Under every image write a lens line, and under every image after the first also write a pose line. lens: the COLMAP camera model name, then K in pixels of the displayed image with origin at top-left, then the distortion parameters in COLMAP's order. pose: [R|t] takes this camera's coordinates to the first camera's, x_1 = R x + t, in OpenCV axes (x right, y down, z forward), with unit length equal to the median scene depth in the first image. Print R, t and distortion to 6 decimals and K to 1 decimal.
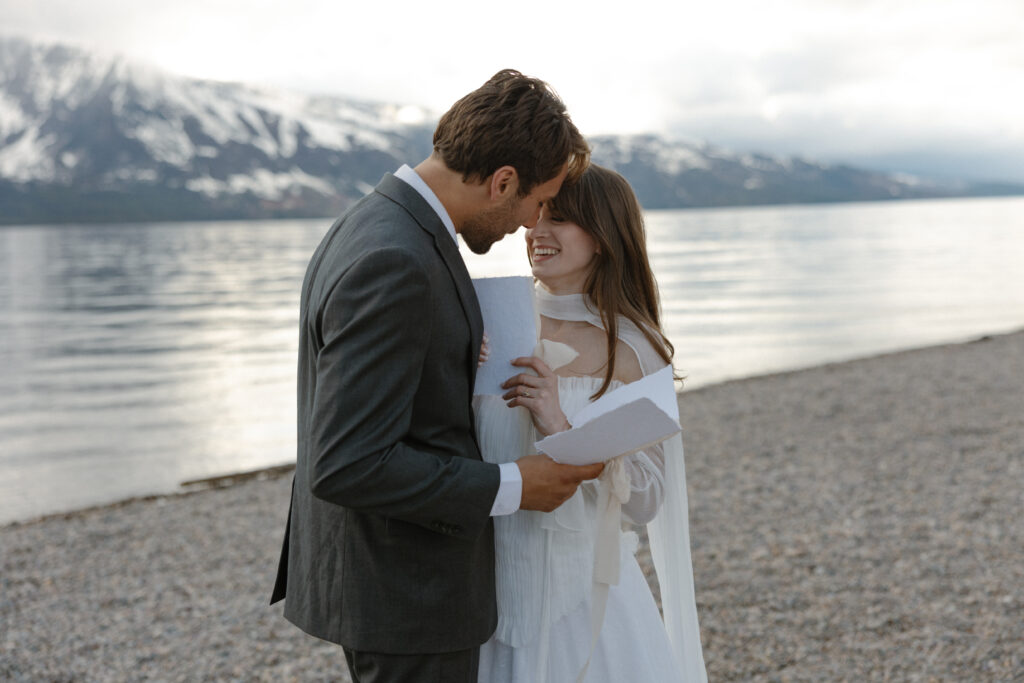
lens RADIAL K [[1291.3, 0, 528.9], [0, 1291.3, 339.4], [0, 0, 1]] dist [0.388980, -0.963183]
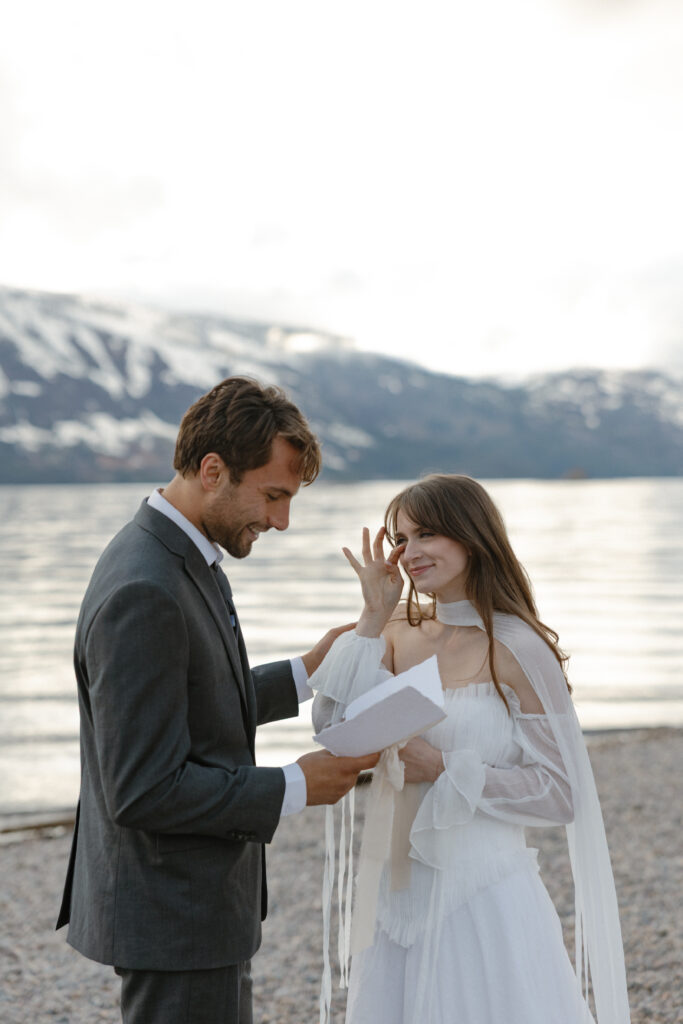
lens RADIAL K [[1888.0, 0, 344.0], [0, 1888.0, 492.1], [0, 0, 1]] dist [0.865653, -3.810485]
pose [[0.997416, 0.017997, -0.069555, 0.024743], [-0.024008, 0.995957, -0.086569, 0.006935], [0.067715, 0.088015, 0.993815, -0.219142]]
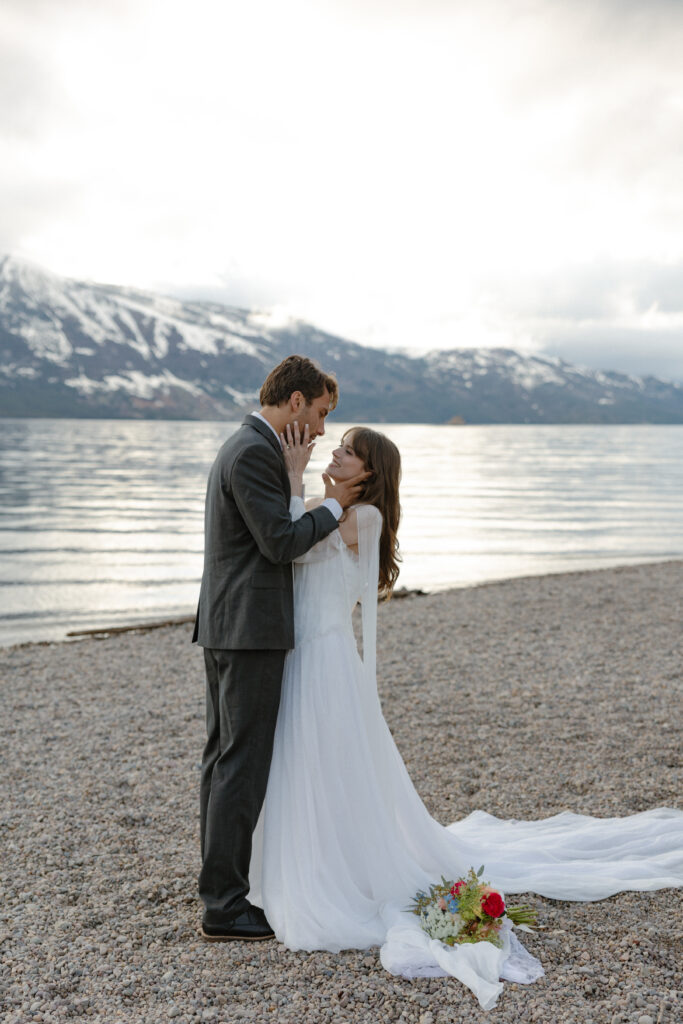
lens RADIAL K [[1291.3, 0, 339.6], [0, 1291.3, 535.9], [0, 0, 1]] dist [0.388980, -0.963183]
pose [[0.998317, 0.043159, -0.038733, 0.053471], [-0.043397, 0.999044, -0.005315, 0.016365], [0.038466, 0.006987, 0.999235, -0.324652]]
